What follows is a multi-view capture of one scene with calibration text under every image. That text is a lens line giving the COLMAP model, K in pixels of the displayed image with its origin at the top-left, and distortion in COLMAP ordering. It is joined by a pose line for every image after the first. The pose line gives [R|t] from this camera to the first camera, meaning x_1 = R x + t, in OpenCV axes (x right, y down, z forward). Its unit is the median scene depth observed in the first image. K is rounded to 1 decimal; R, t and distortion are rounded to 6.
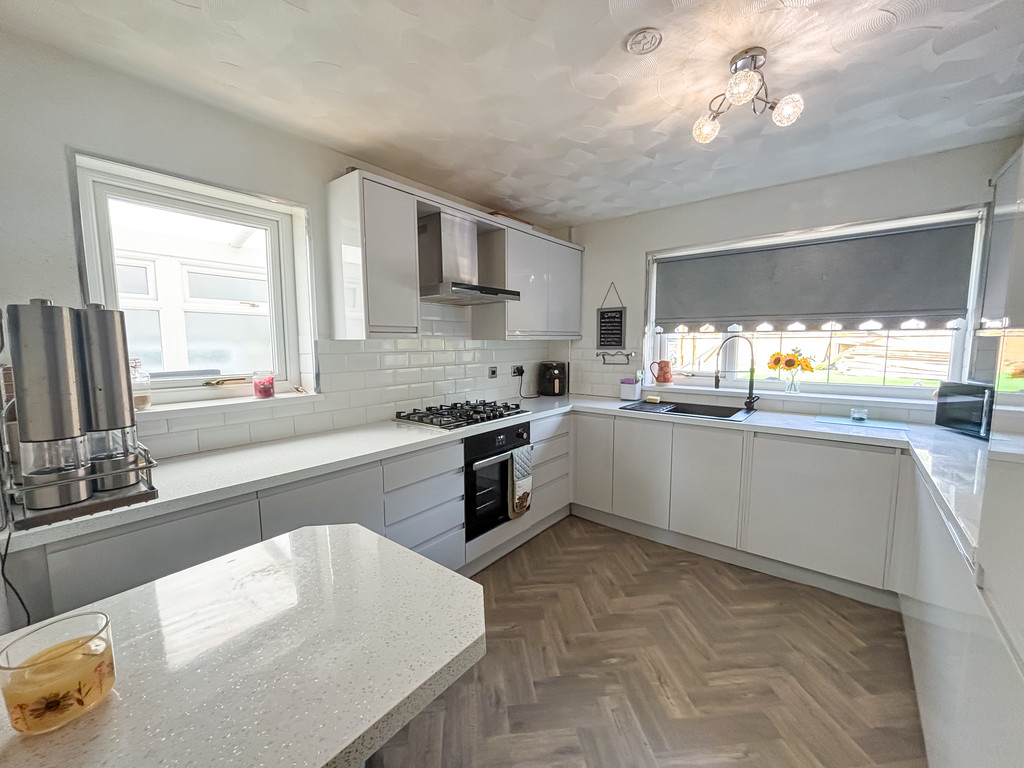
lens RADIAL K [[413.3, 0, 514.7], [0, 413.3, 383.7], [0, 0, 1]] dist [-0.002046, -0.000110]
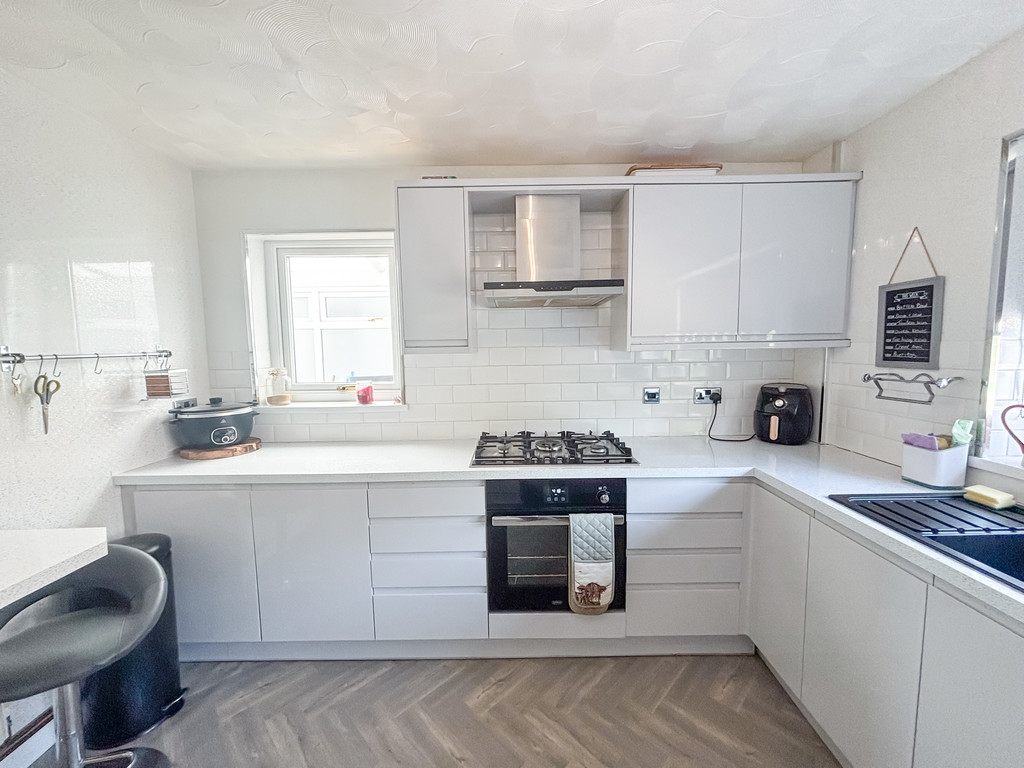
lens RADIAL K [[413.3, 0, 515.0], [0, 413.3, 382.6], [0, 0, 1]] dist [-0.002046, -0.000110]
pose [[0.624717, 0.061935, -0.778391, 0.396900], [-0.067246, 0.997413, 0.025392, -0.059305], [0.777950, 0.036481, 0.627266, 0.424907]]
